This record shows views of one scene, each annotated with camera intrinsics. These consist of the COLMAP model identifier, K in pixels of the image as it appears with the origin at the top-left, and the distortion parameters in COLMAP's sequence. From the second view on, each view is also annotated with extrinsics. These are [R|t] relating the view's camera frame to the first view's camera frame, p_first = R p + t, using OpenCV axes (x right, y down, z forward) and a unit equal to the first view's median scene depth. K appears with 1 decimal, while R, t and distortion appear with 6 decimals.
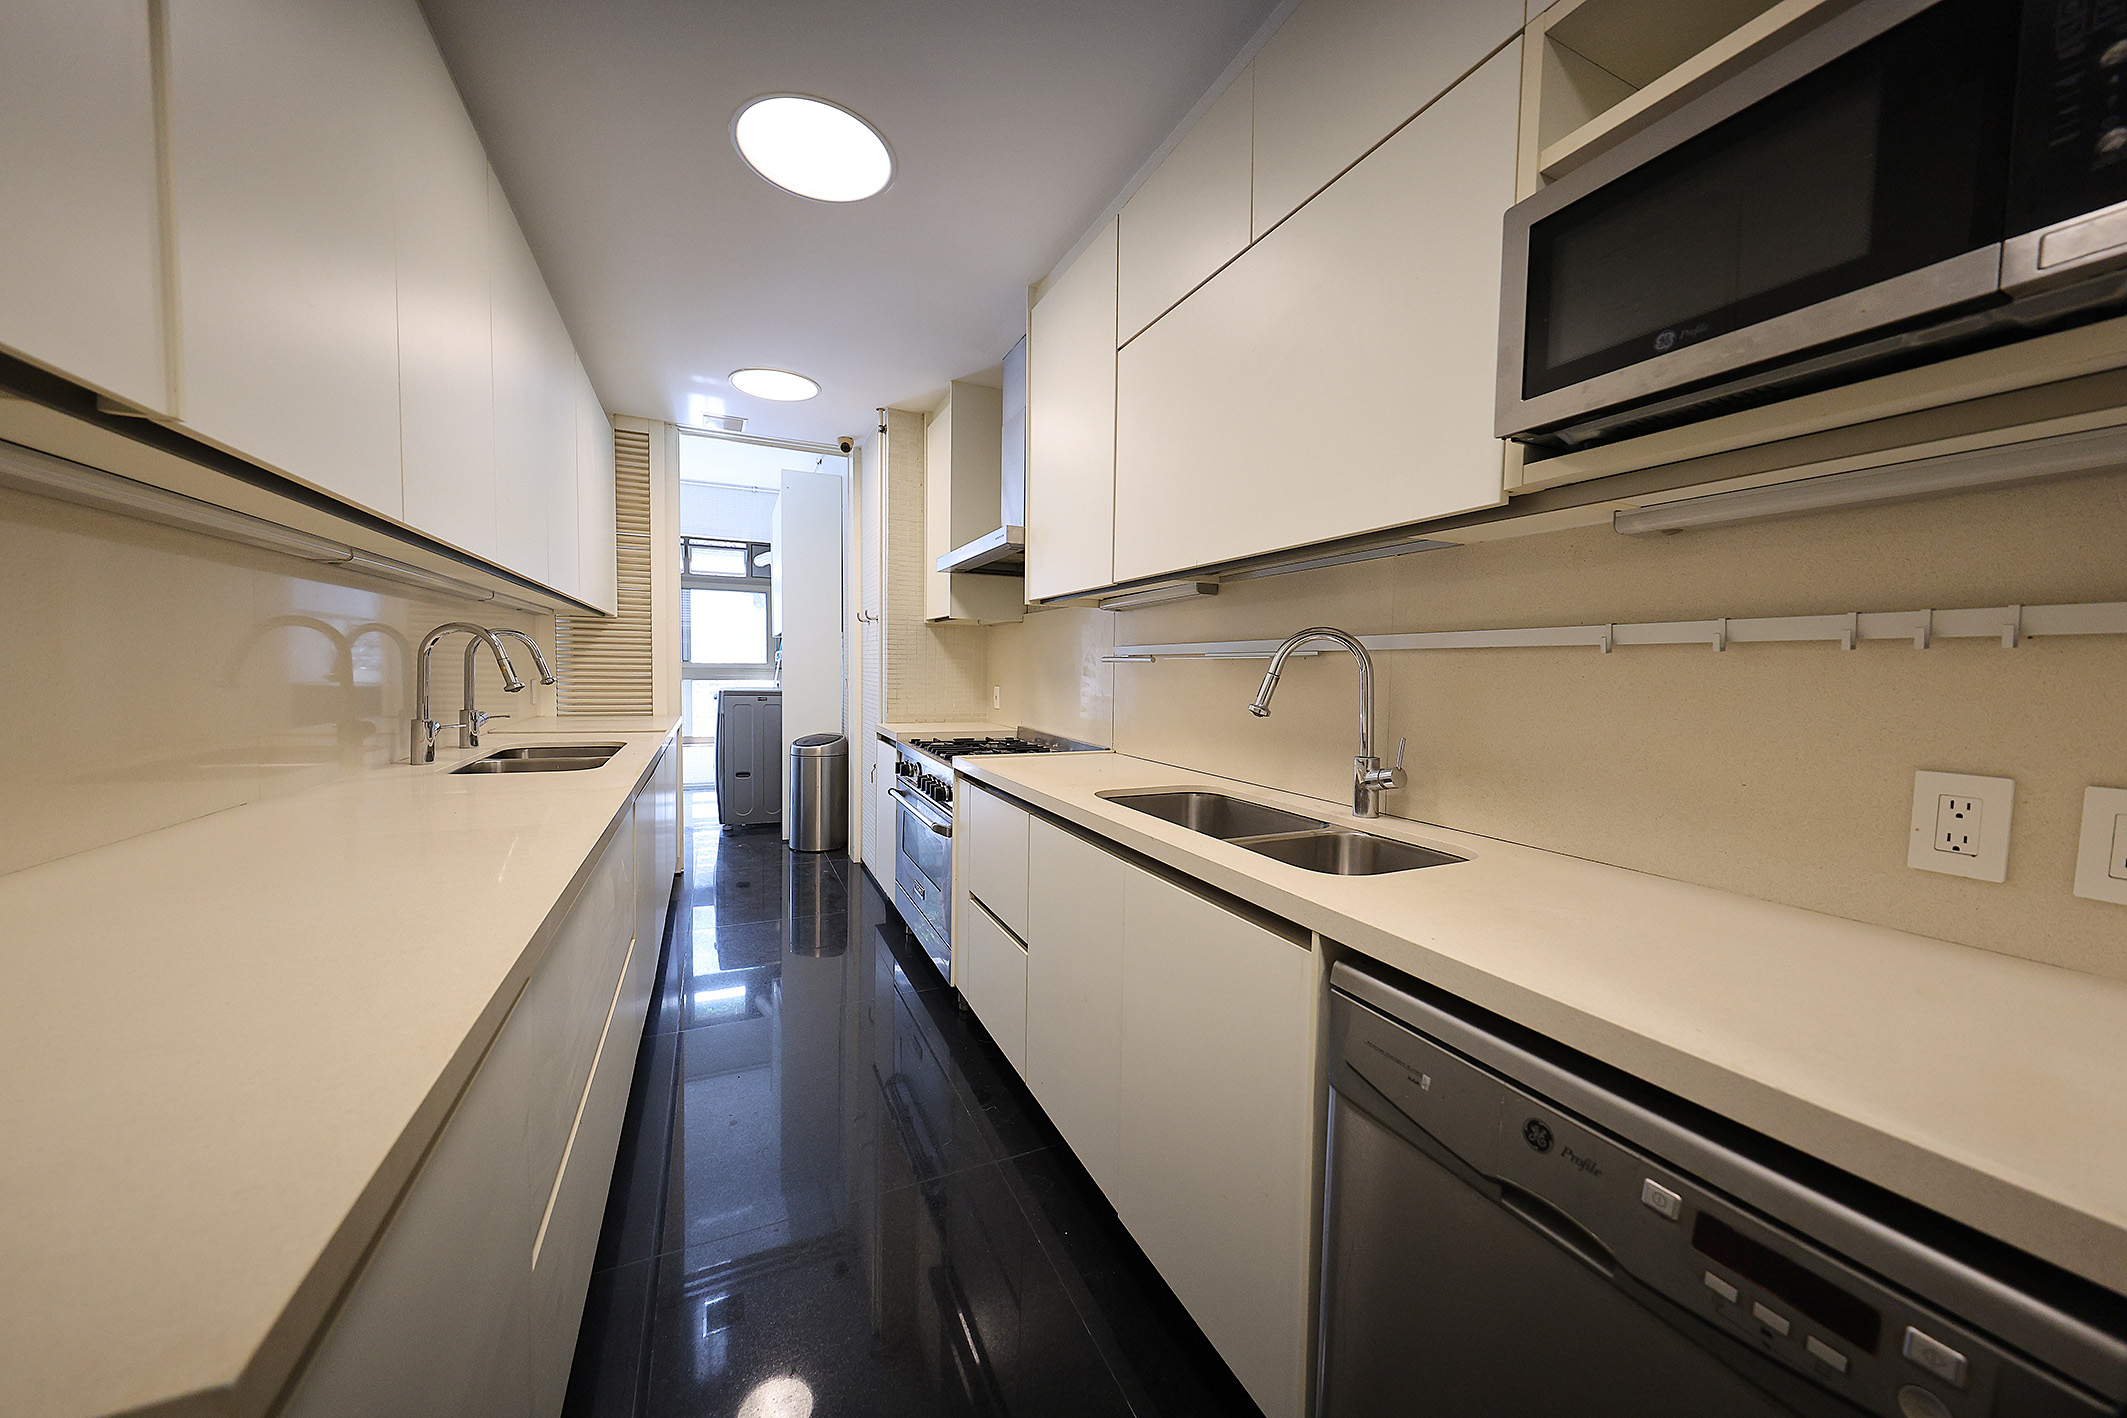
lens RADIAL K [[738.6, 0, 1065.0], [0, 738.6, 710.3], [0, 0, 1]] dist [0.017319, -0.000006]
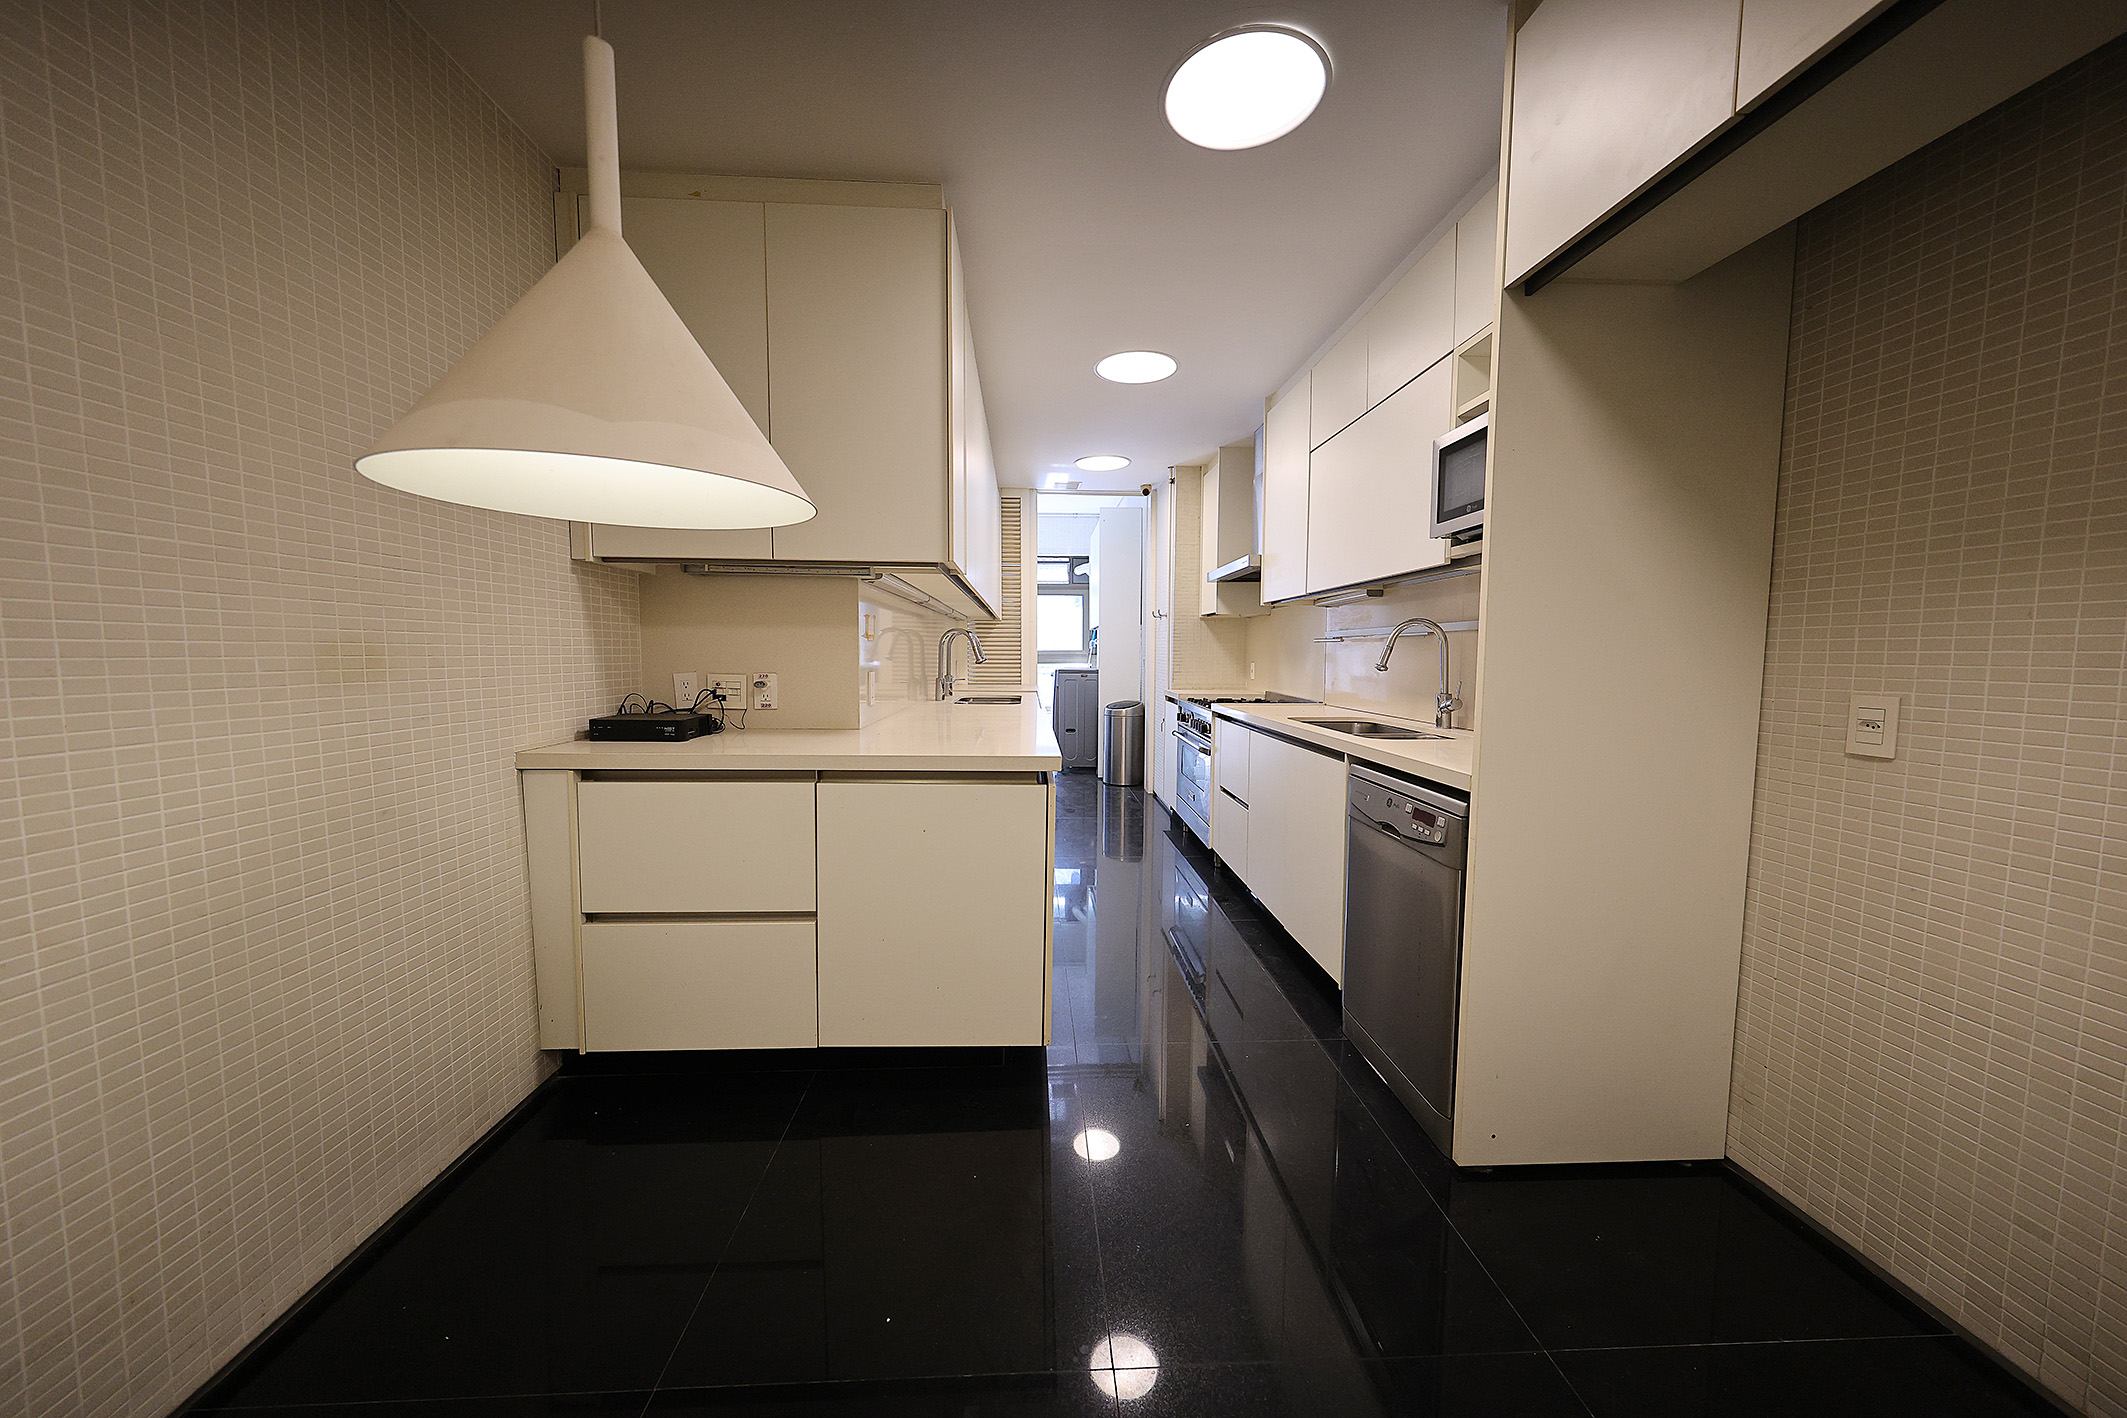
lens RADIAL K [[738.6, 0, 1064.2], [0, 738.6, 707.2], [0, 0, 1]] dist [0.017319, -0.000006]
pose [[0.925915, 0.013368, -0.377495, 0.098892], [-0.008176, 0.999849, 0.015353, 0.030803], [0.377644, -0.011129, 0.925884, -0.377050]]
